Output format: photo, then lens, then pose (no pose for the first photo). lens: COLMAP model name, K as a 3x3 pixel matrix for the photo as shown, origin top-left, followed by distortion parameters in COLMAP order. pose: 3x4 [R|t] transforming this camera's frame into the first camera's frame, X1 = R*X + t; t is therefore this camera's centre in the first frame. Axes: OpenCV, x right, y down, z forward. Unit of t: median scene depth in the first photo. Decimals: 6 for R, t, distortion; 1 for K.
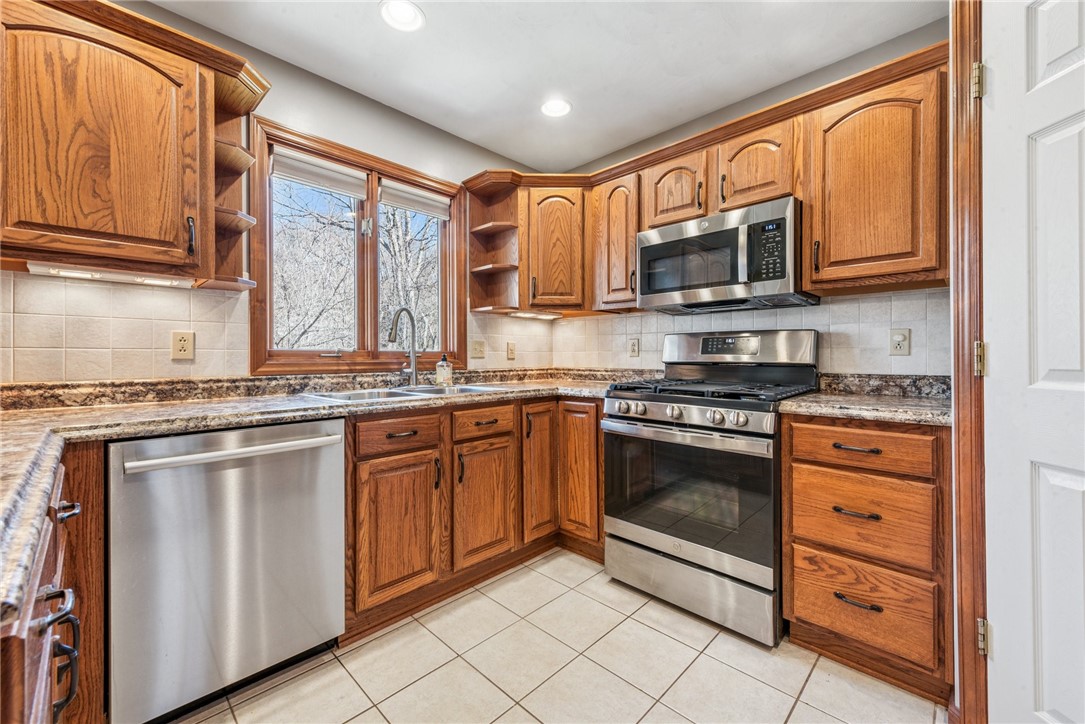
lens RADIAL K [[428.7, 0, 545.1], [0, 428.7, 358.0], [0, 0, 1]] dist [0.014966, -0.000794]
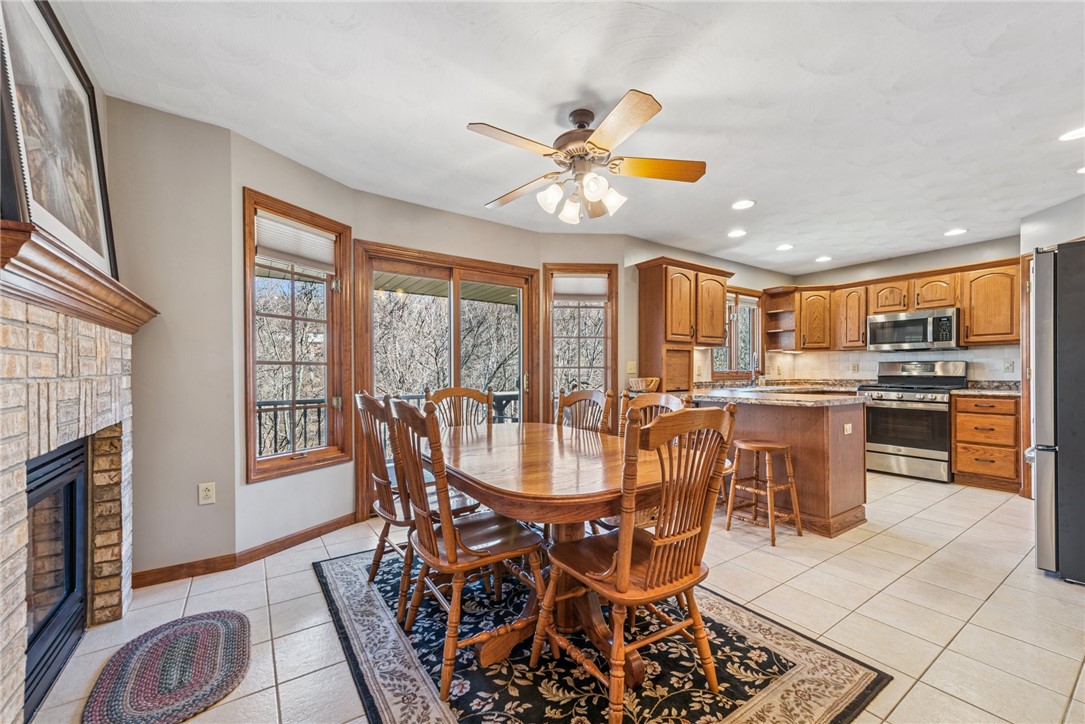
lens RADIAL K [[428.7, 0, 545.1], [0, 428.7, 376.1], [0, 0, 1]] dist [0.014966, -0.000794]
pose [[0.981678, -0.001776, -0.190539, -1.206605], [0.002801, 0.999983, 0.005113, -0.004248], [0.190527, -0.005553, 0.981666, -1.810359]]
